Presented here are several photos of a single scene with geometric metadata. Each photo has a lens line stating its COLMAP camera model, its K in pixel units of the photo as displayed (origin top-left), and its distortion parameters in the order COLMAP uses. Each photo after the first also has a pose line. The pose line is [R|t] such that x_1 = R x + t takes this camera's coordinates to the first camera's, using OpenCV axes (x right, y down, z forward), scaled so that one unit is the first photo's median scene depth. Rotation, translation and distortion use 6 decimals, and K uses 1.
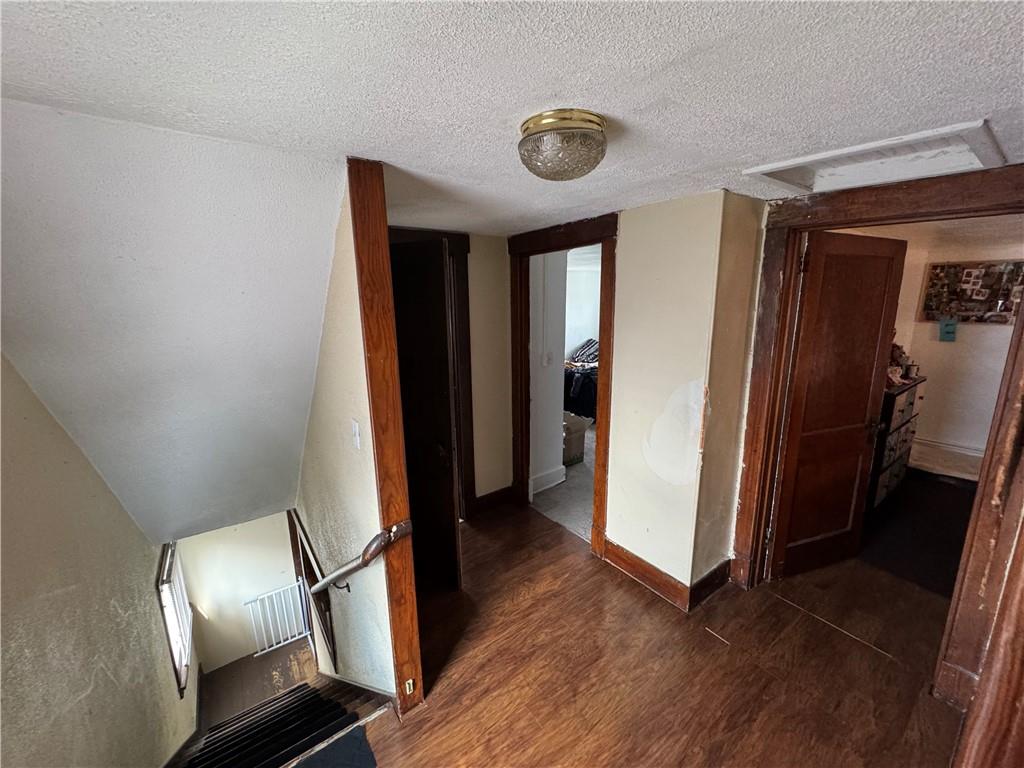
lens RADIAL K [[408.5, 0, 512.9], [0, 408.5, 381.1], [0, 0, 1]] dist [0.002409, 0.000066]
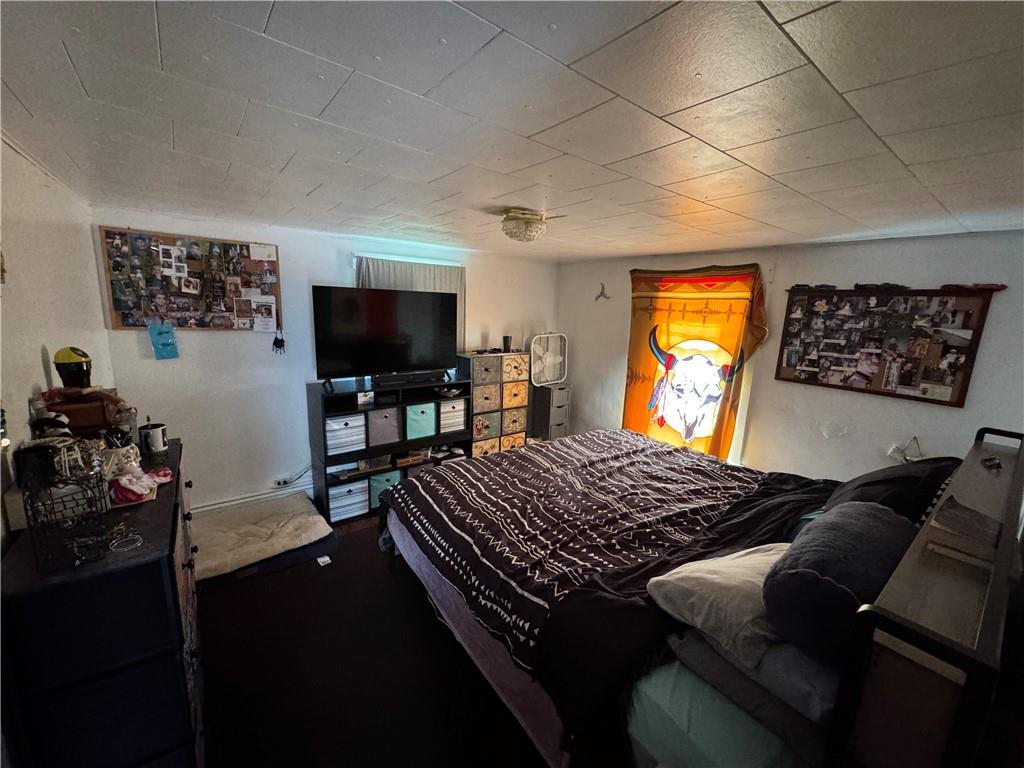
lens RADIAL K [[408.5, 0, 514.8], [0, 408.5, 380.8], [0, 0, 1]] dist [0.002409, 0.000066]
pose [[-0.020794, -0.178734, 0.983678, 0.433649], [0.158919, 0.970790, 0.179752, -0.095093], [-0.987073, 0.160063, 0.008217, 0.486035]]
